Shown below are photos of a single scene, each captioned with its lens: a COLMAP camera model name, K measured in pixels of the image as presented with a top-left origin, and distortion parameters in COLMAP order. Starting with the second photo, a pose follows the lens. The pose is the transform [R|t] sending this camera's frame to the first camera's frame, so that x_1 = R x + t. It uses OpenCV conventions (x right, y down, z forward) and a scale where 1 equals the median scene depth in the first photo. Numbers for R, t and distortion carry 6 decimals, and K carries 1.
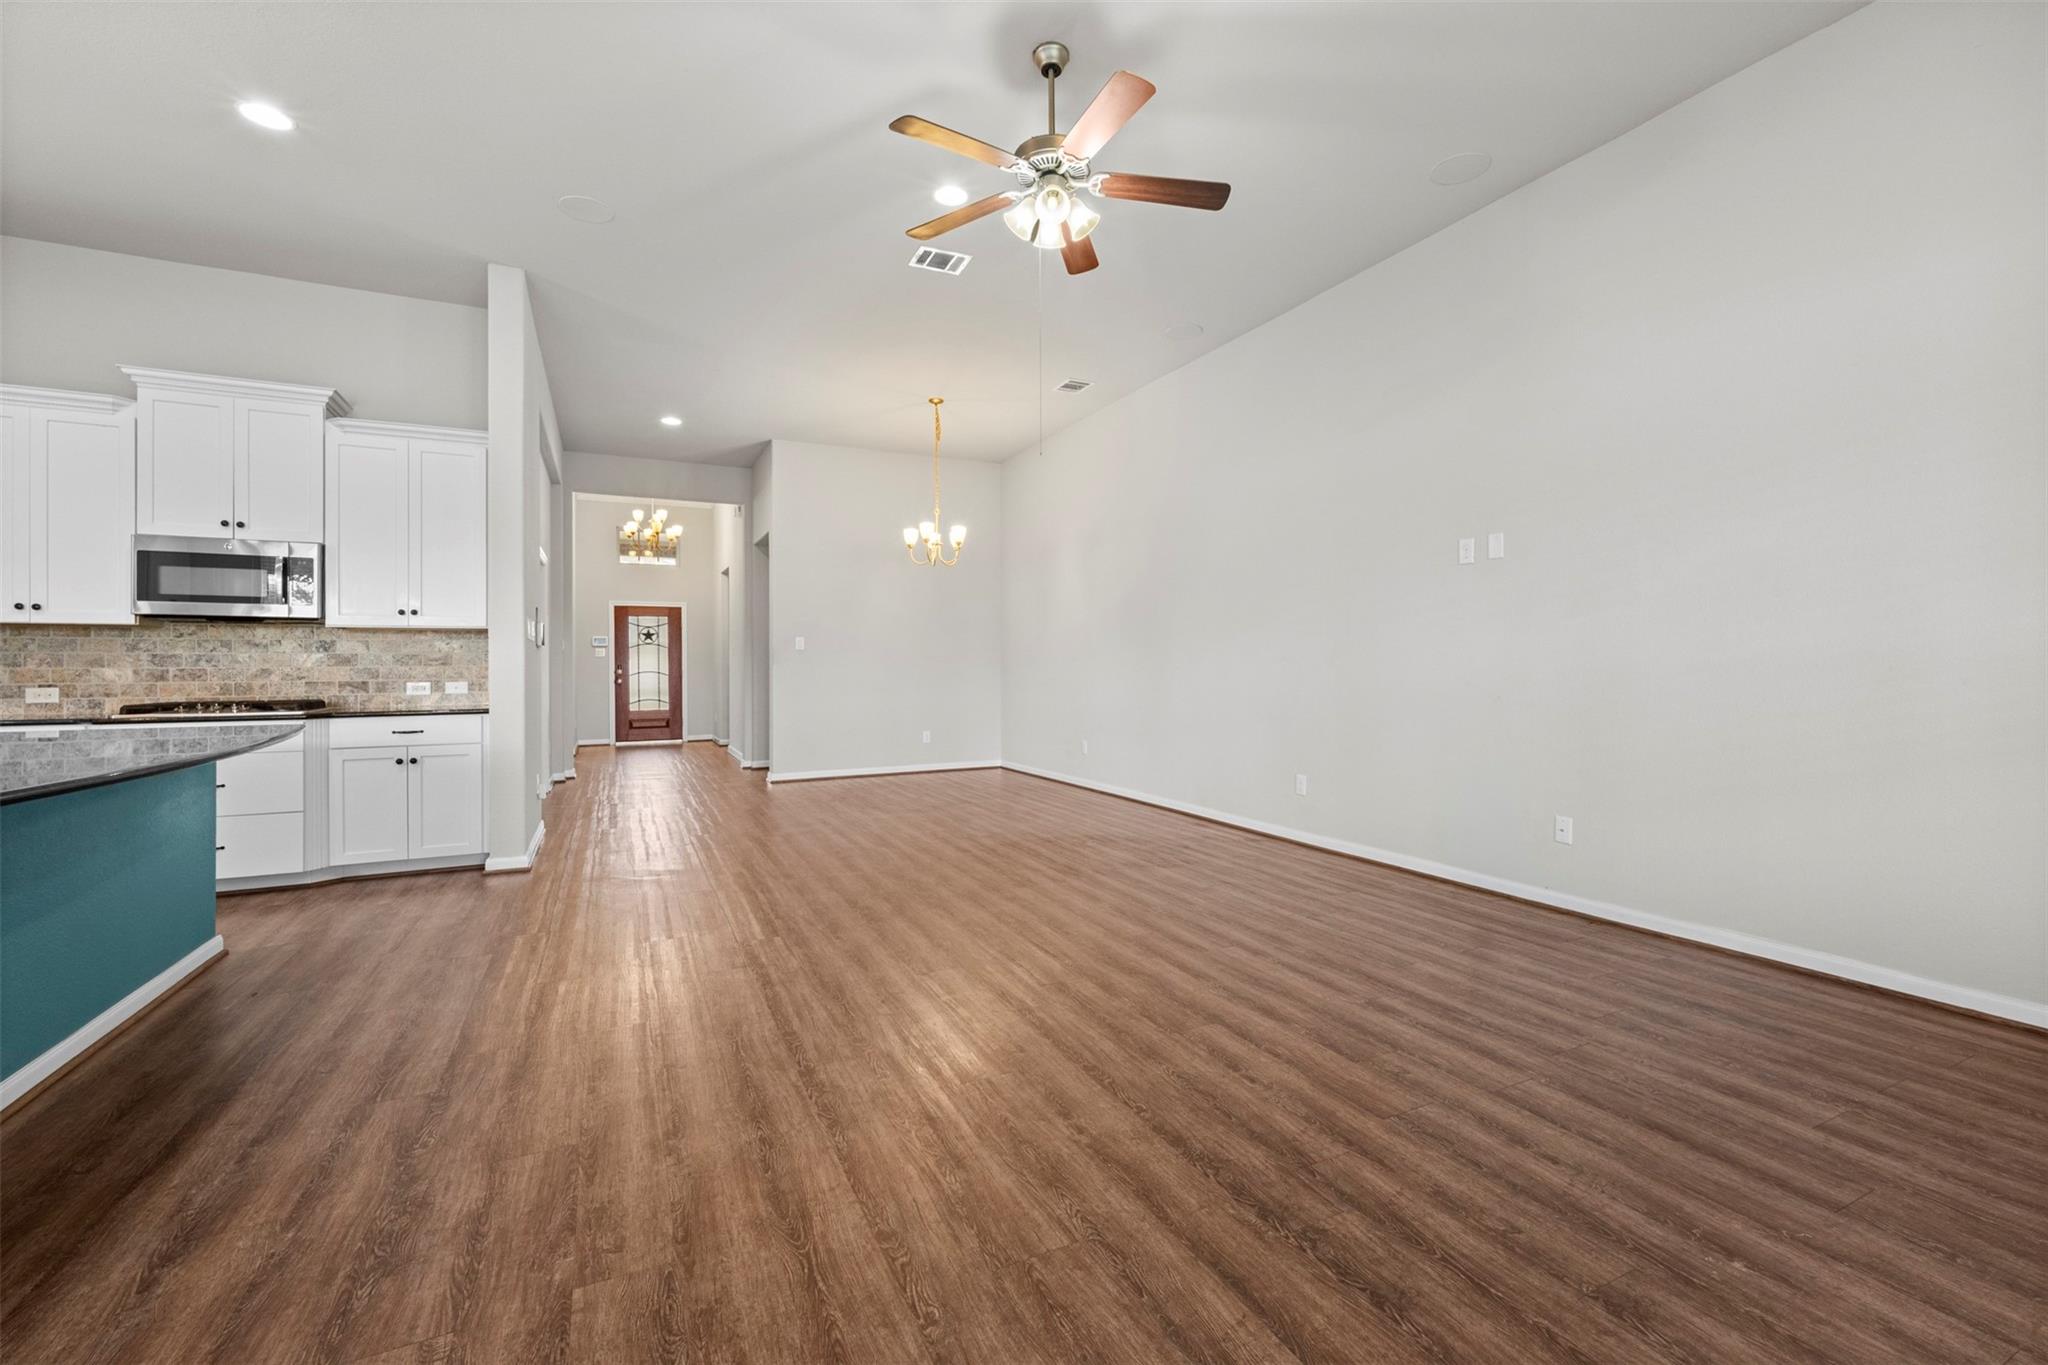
lens RADIAL K [[848.4, 0, 1027.3], [0, 848.4, 666.4], [0, 0, 1]] dist [0.002247, -0.001467]
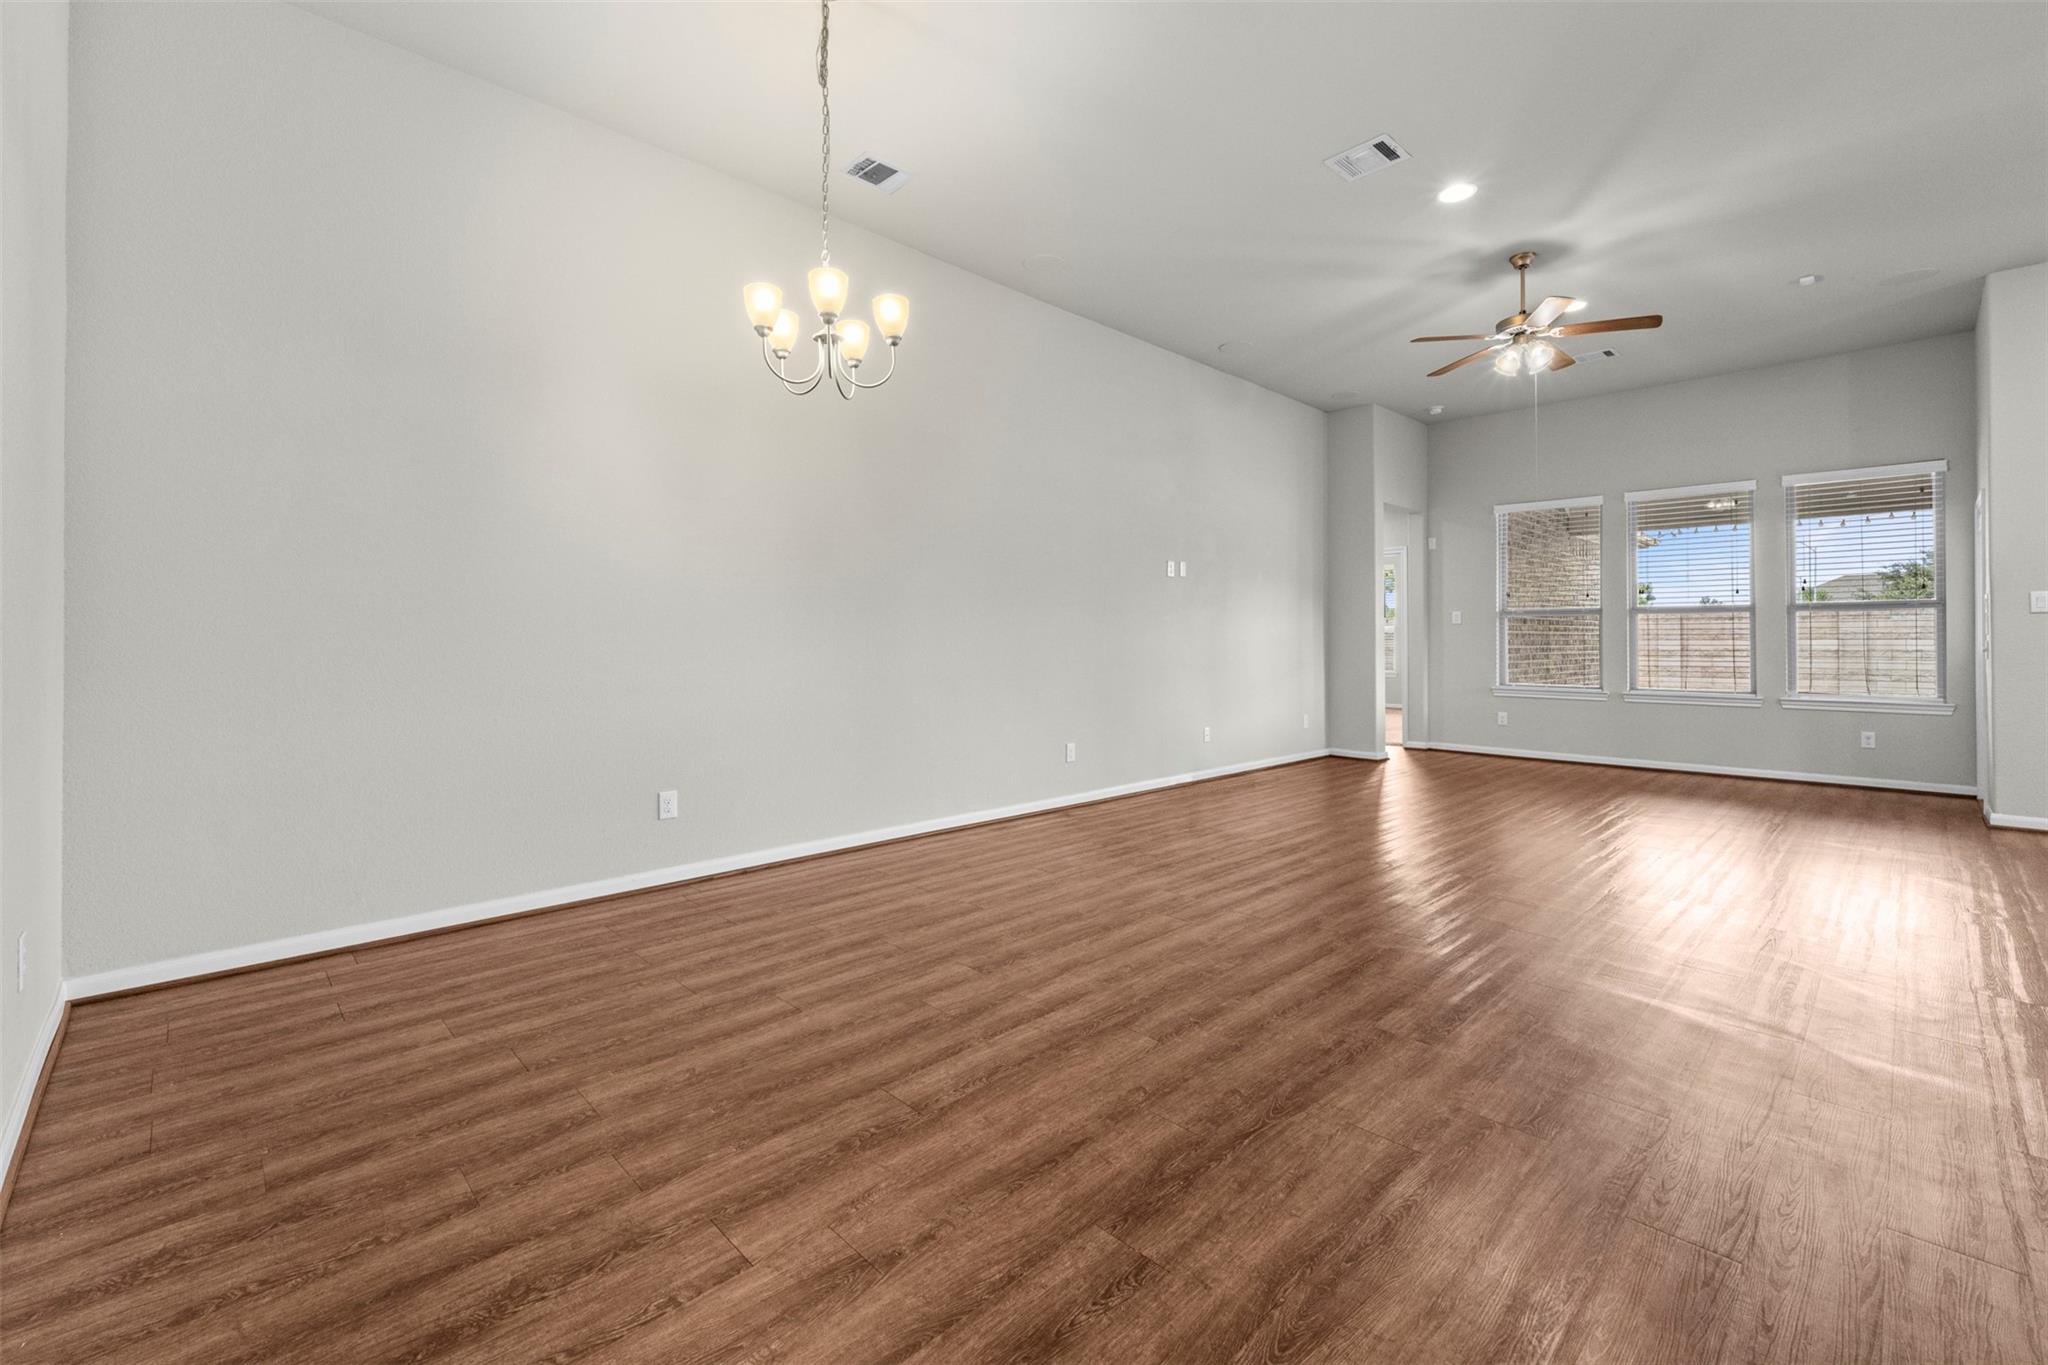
lens RADIAL K [[848.4, 0, 1030.5], [0, 848.4, 631.5], [0, 0, 1]] dist [0.002247, -0.001467]
pose [[-0.308409, 0.016724, 0.951107, -0.773586], [0.001741, 0.999854, -0.017016, 0.002938], [-0.951252, -0.003592, -0.308393, 1.532089]]
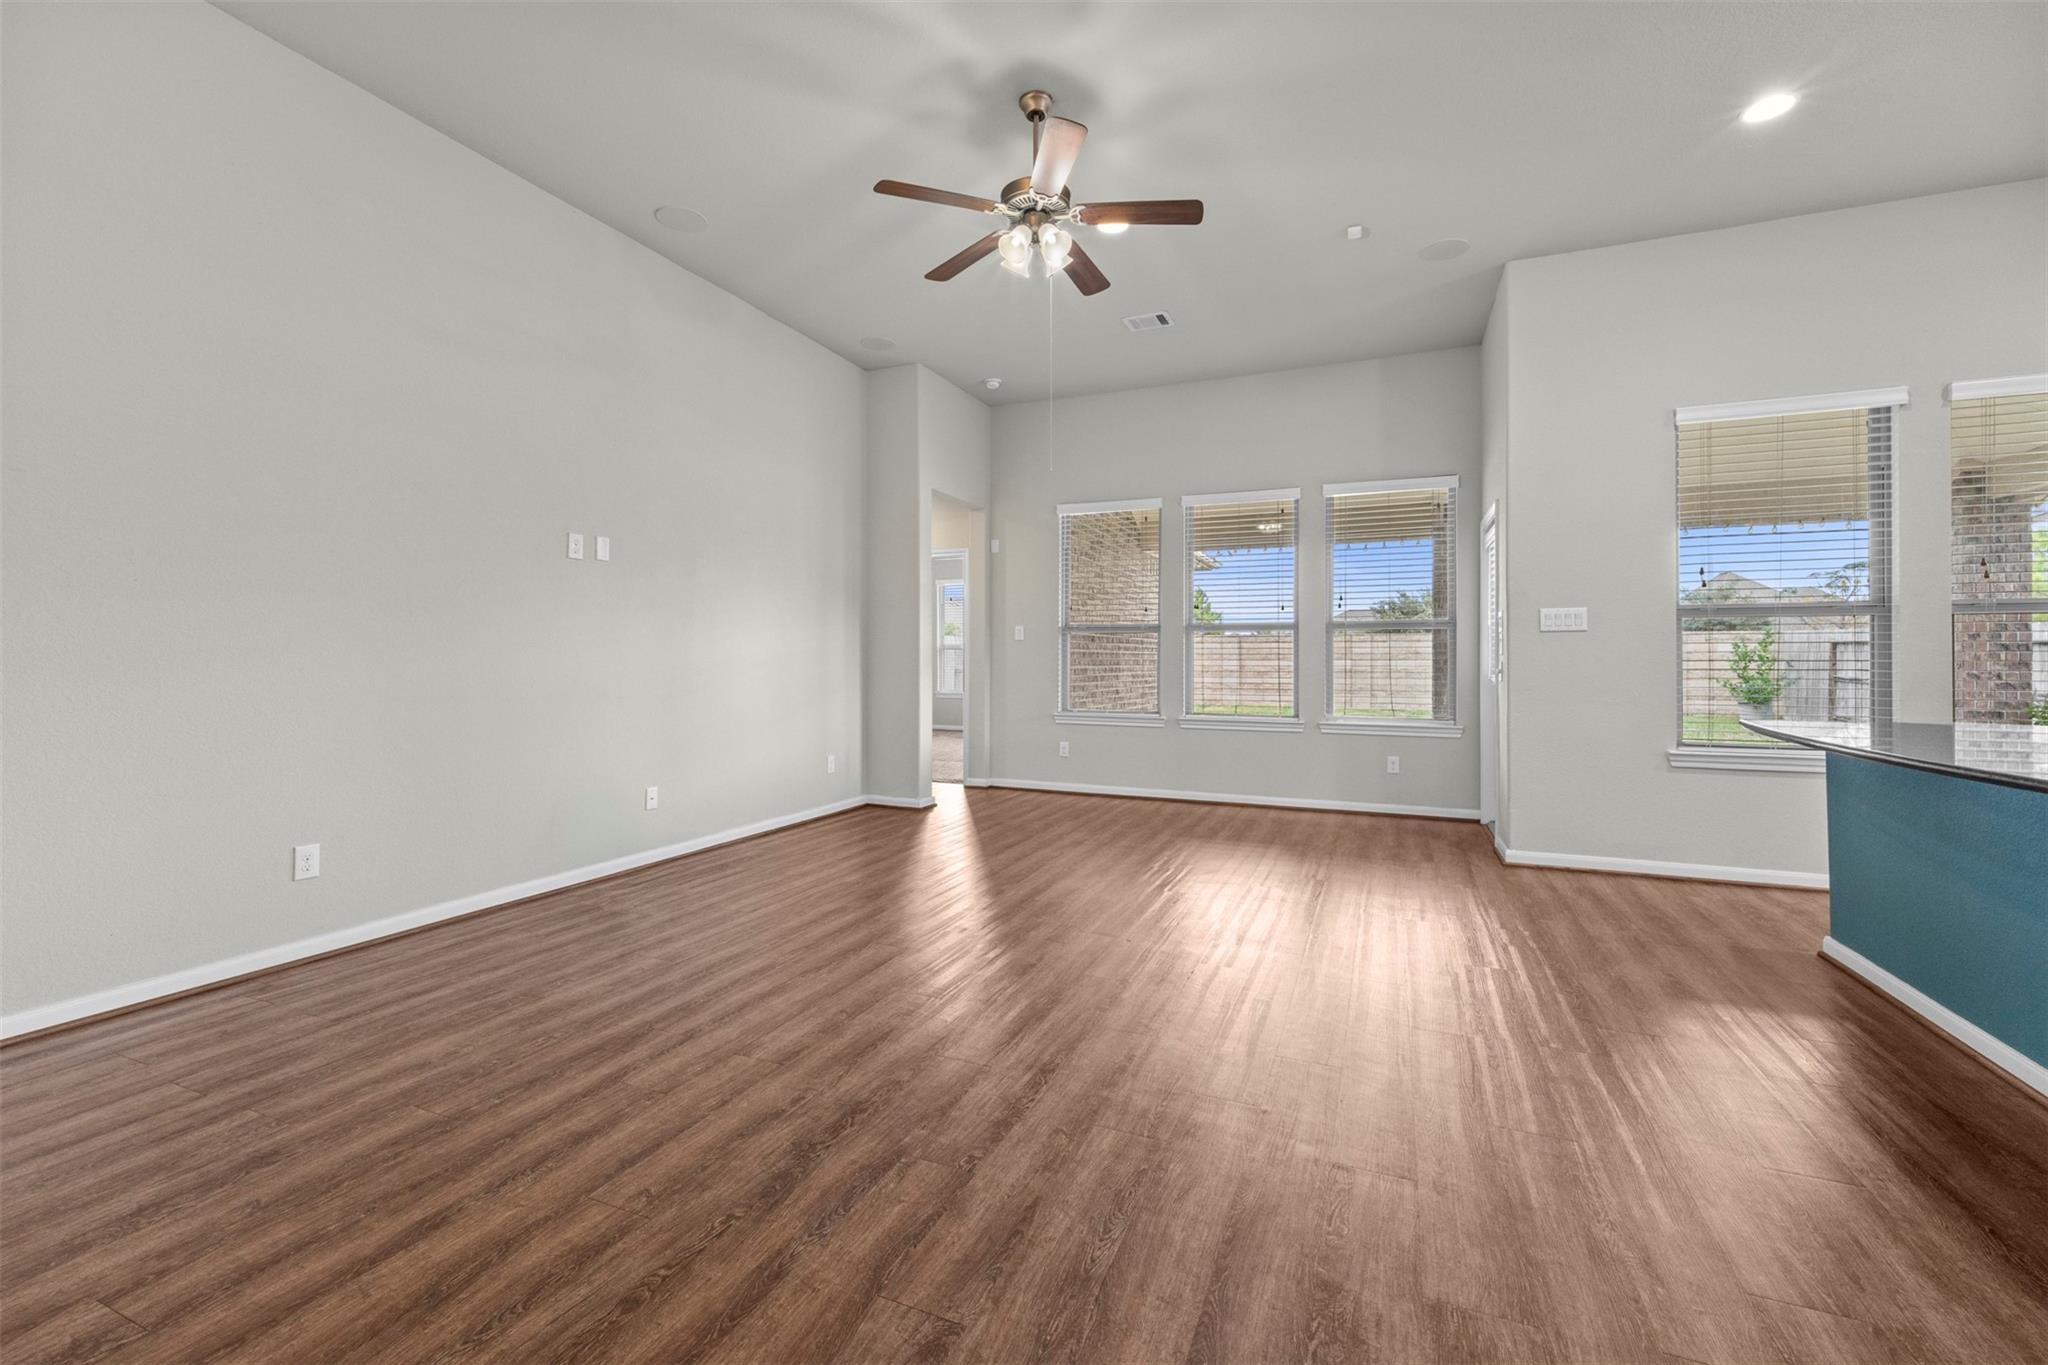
lens RADIAL K [[848.4, 0, 1013.4], [0, 848.4, 648.1], [0, 0, 1]] dist [0.002247, -0.001467]
pose [[-0.646049, 0.014719, 0.763154, -0.506041], [0.000592, 0.999823, -0.018783, 0.001321], [-0.763296, -0.011683, -0.645944, 1.114214]]
